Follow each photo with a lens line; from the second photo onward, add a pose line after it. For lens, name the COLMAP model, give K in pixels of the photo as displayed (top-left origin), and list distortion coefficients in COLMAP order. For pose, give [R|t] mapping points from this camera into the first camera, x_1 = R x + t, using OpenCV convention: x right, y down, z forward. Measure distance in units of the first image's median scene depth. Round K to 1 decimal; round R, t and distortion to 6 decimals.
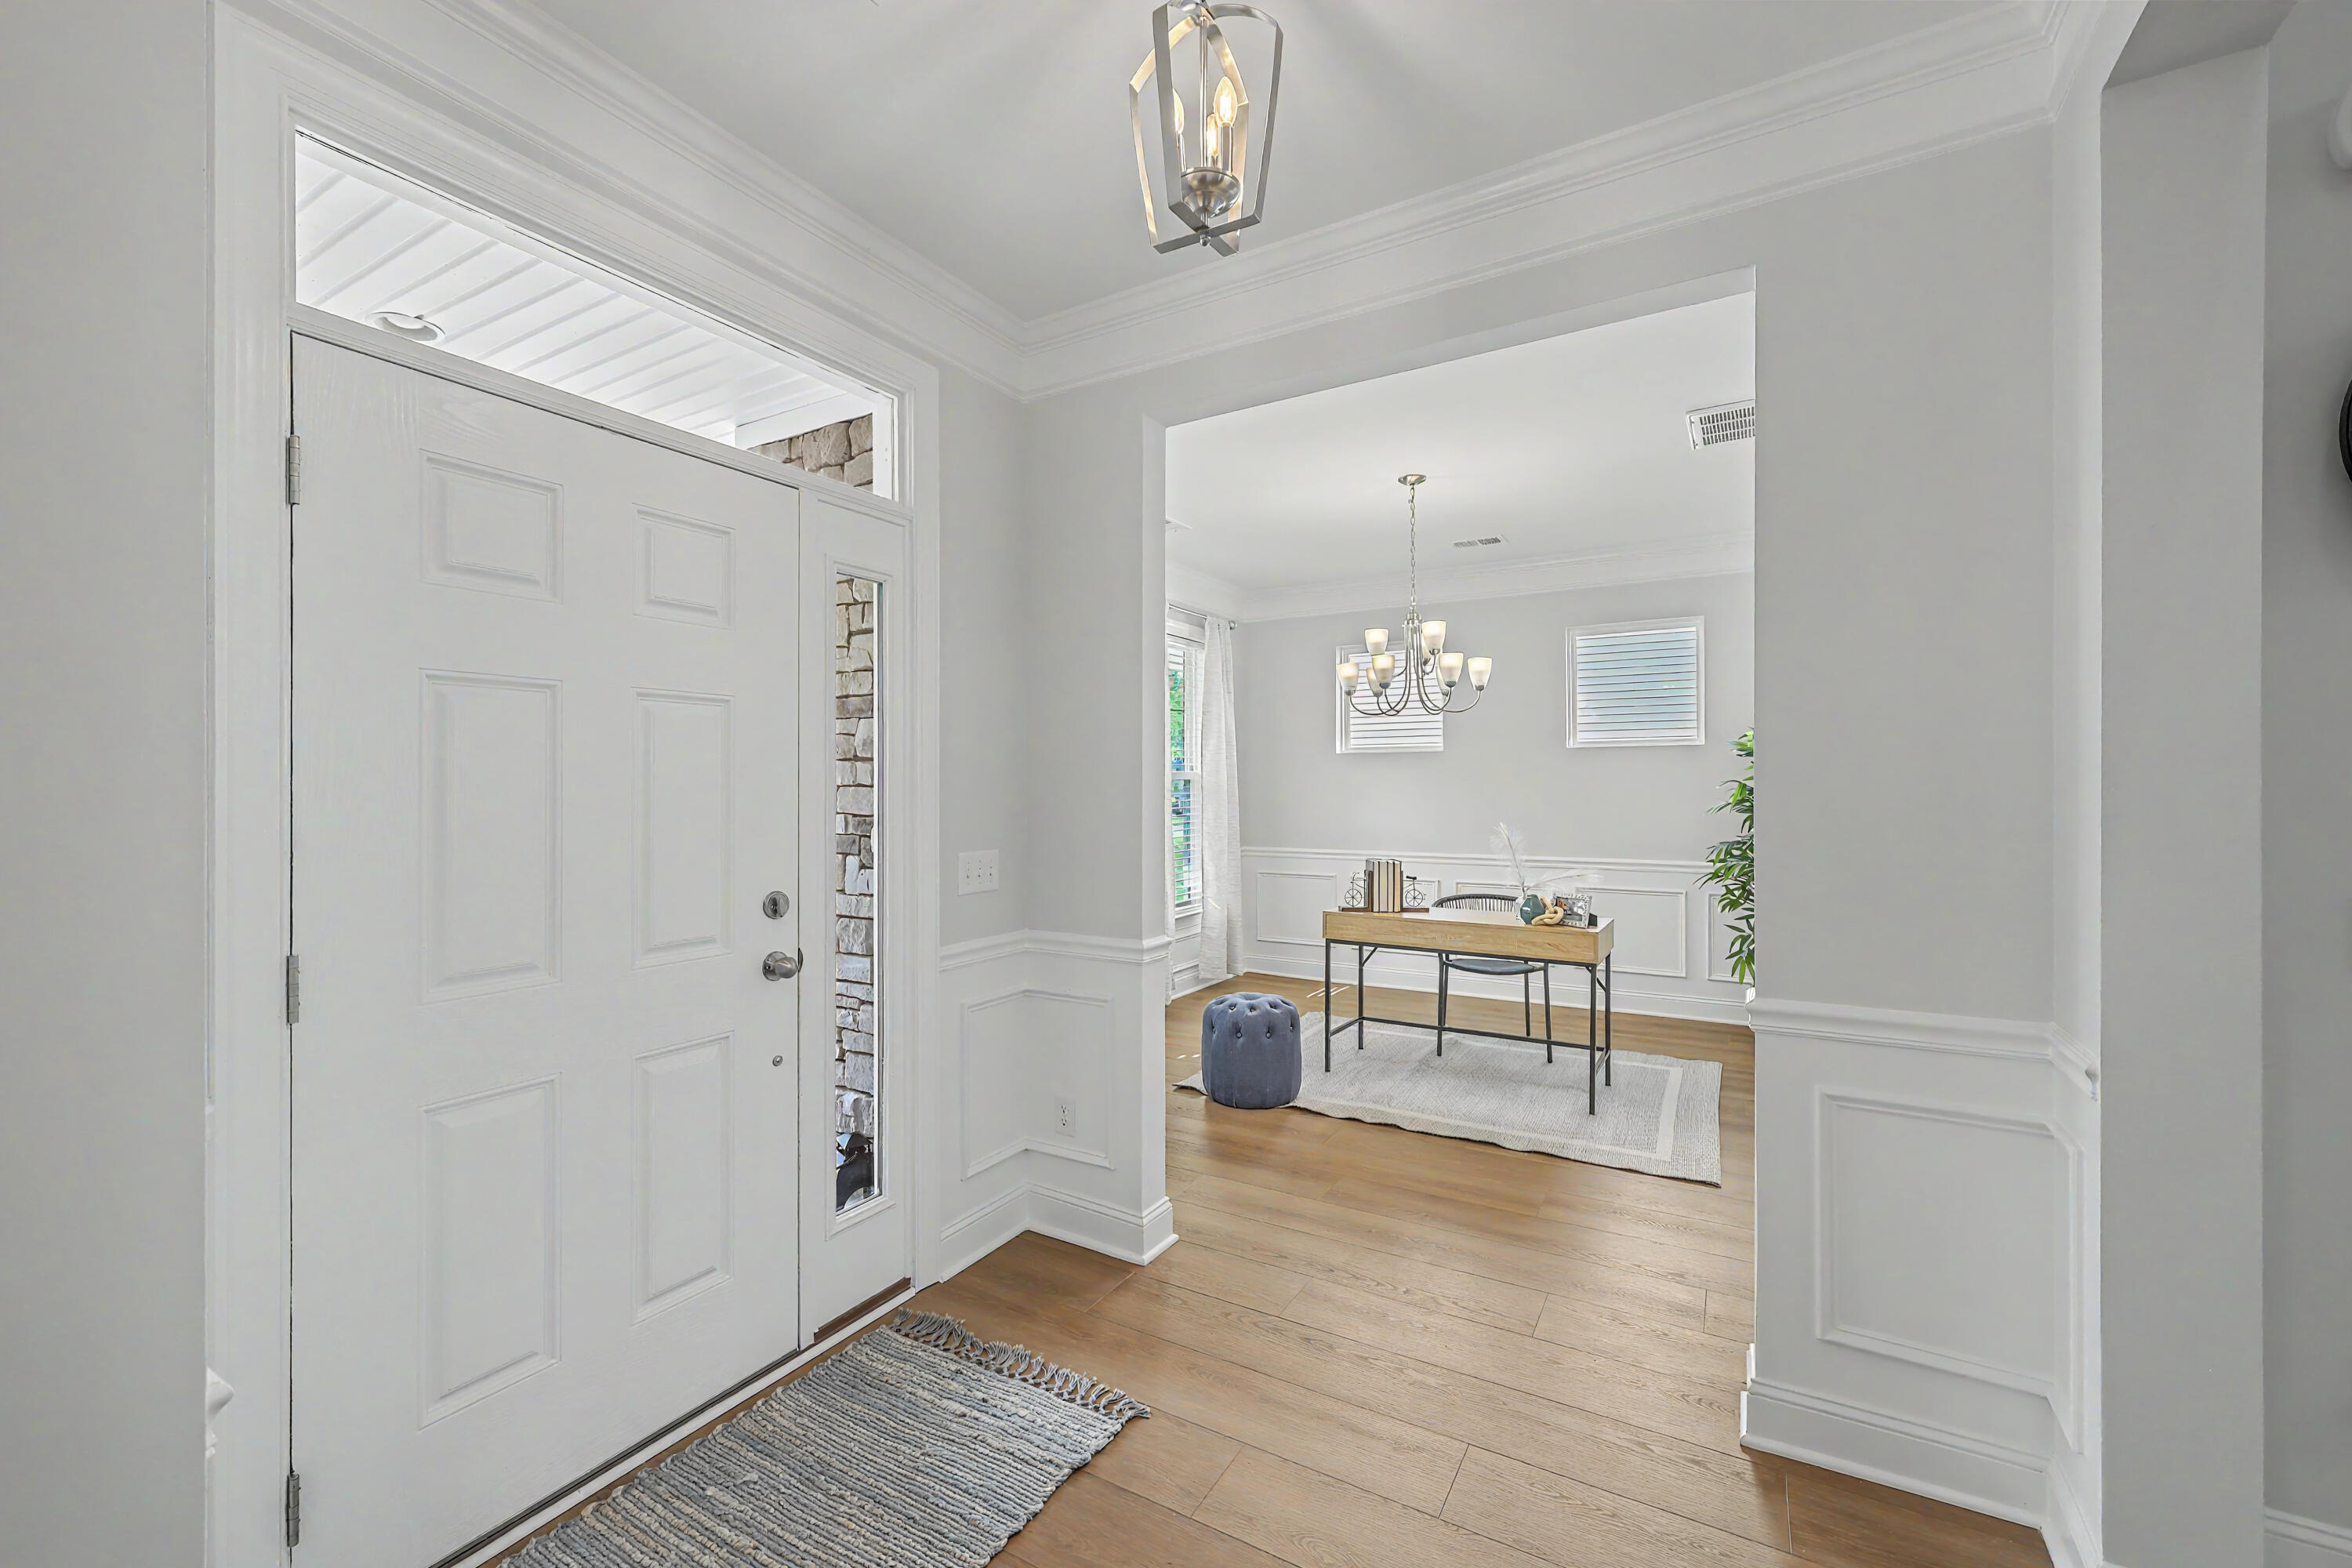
lens RADIAL K [[966.5, 0, 1170.4], [0, 966.5, 787.2], [0, 0, 1]] dist [0.001194, -0.000306]
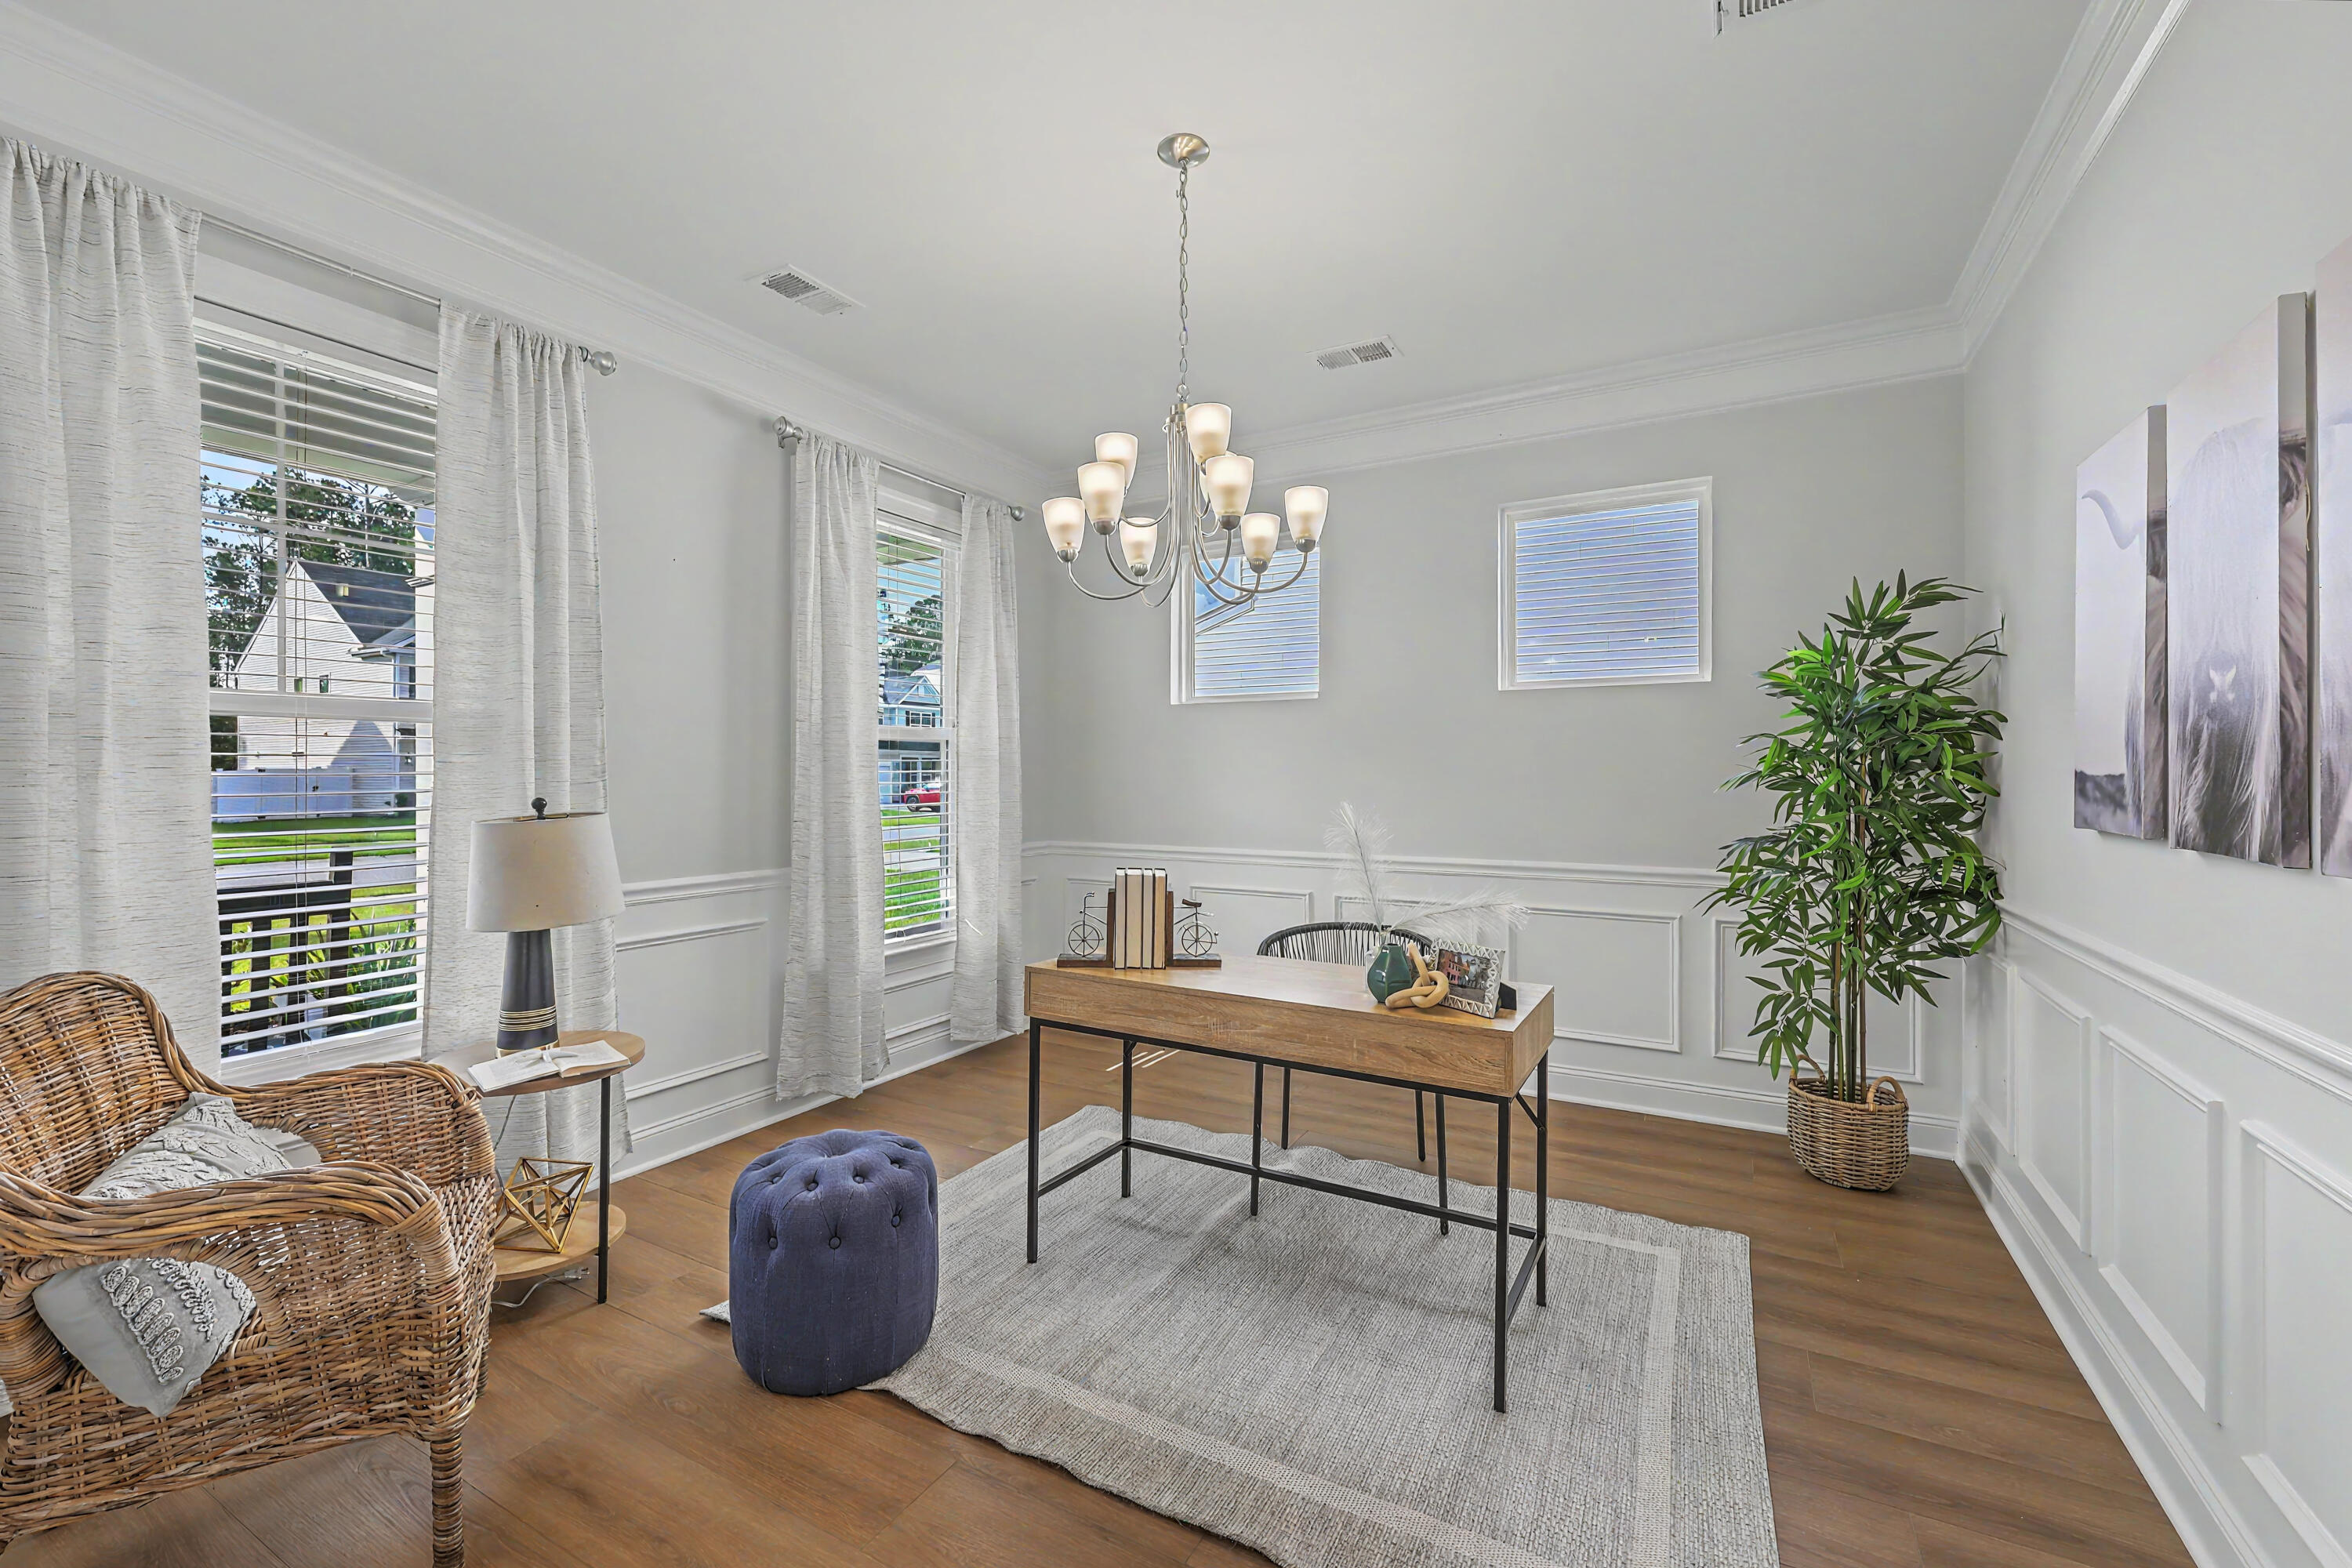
lens RADIAL K [[966.5, 0, 1179.2], [0, 966.5, 778.0], [0, 0, 1]] dist [0.001194, -0.000306]
pose [[0.999637, 0.003771, 0.026672, 0.228394], [-0.003839, 0.999990, 0.002474, 0.021587], [-0.026663, -0.002575, 0.999641, 0.456461]]
